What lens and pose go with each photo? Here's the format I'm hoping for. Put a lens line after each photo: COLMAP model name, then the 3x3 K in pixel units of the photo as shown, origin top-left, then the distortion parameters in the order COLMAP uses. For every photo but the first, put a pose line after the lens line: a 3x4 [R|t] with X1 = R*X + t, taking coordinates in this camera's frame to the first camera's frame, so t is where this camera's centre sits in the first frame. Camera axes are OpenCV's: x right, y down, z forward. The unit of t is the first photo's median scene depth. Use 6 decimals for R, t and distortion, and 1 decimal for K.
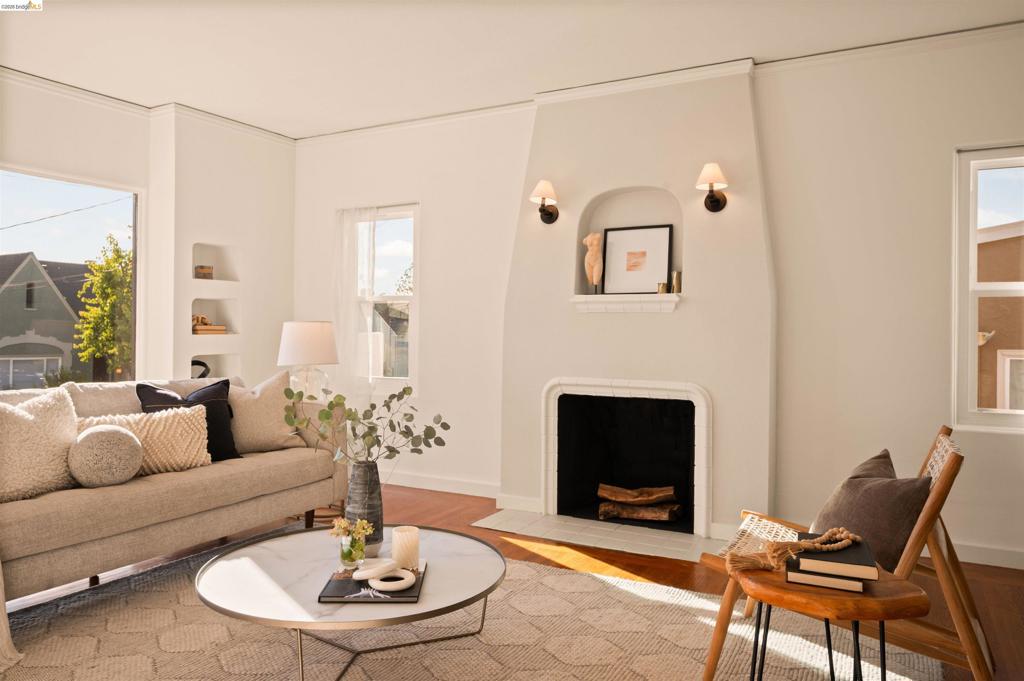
lens RADIAL K [[719.9, 0, 508.4], [0, 719.9, 329.6], [0, 0, 1]] dist [-0.002877, 0.001417]
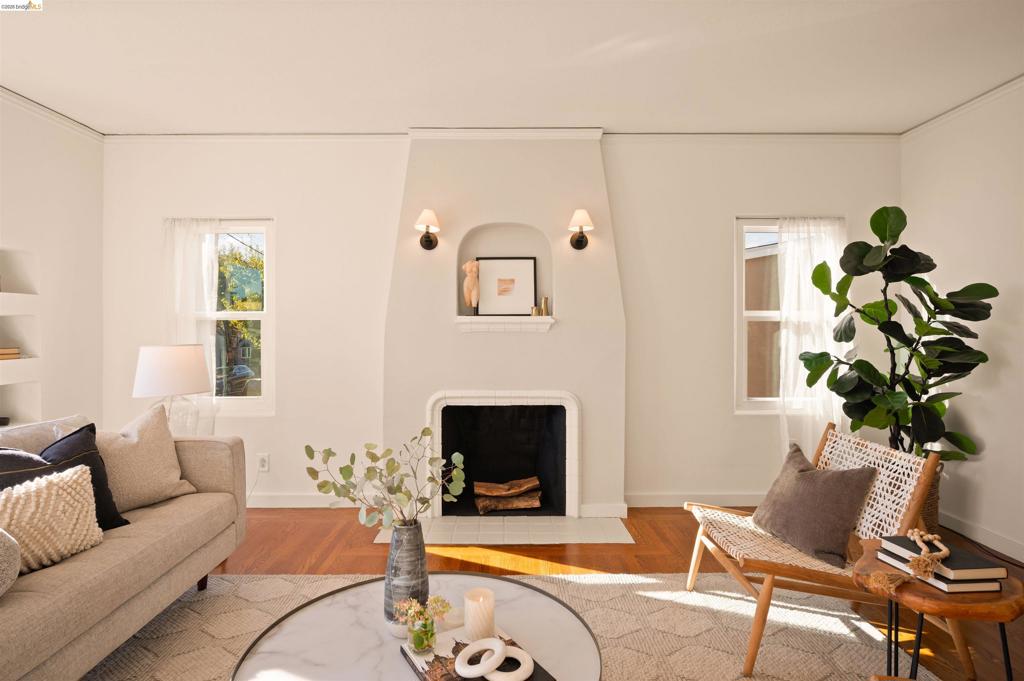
lens RADIAL K [[548.3, 0, 507.0], [0, 548.3, 332.5], [0, 0, 1]] dist [-0.000922, -0.001783]
pose [[0.876485, -0.010188, 0.481322, -0.262987], [0.007959, 0.999946, 0.006674, -0.029518], [-0.481364, -0.002019, 0.876519, 0.238159]]
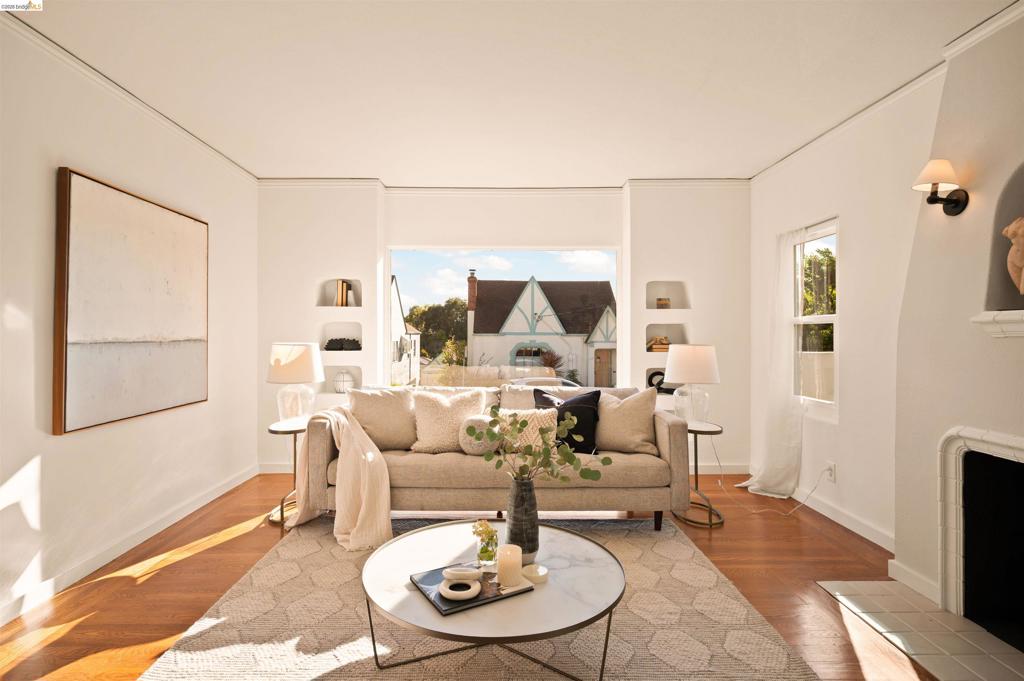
lens RADIAL K [[530.1, 0, 501.8], [0, 530.1, 331.4], [0, 0, 1]] dist [0.002500, -0.000791]
pose [[0.484987, -0.008872, -0.874477, 0.335304], [0.000579, 0.999952, -0.009823, -0.025737], [0.874521, 0.004258, 0.484968, 0.363594]]
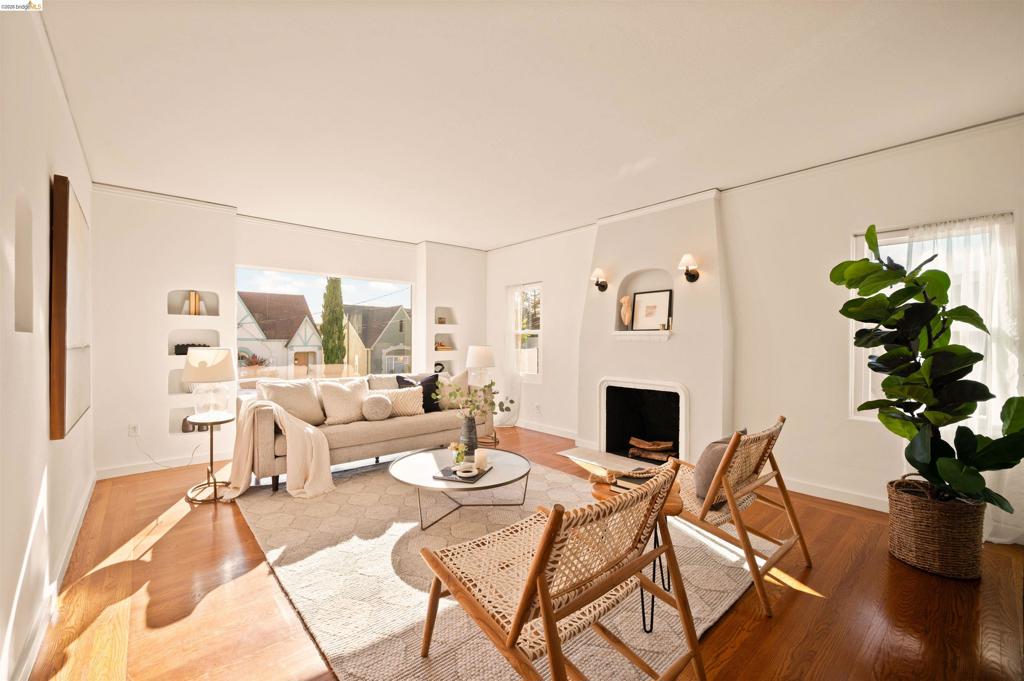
lens RADIAL K [[416.3, 0, 508.0], [0, 416.3, 345.1], [0, 0, 1]] dist [0.001680, 0.000074]
pose [[0.937733, -0.000092, -0.347358, 0.216580], [0.003938, 0.999939, 0.010366, -0.026428], [0.347336, -0.011089, 0.937675, -0.071595]]
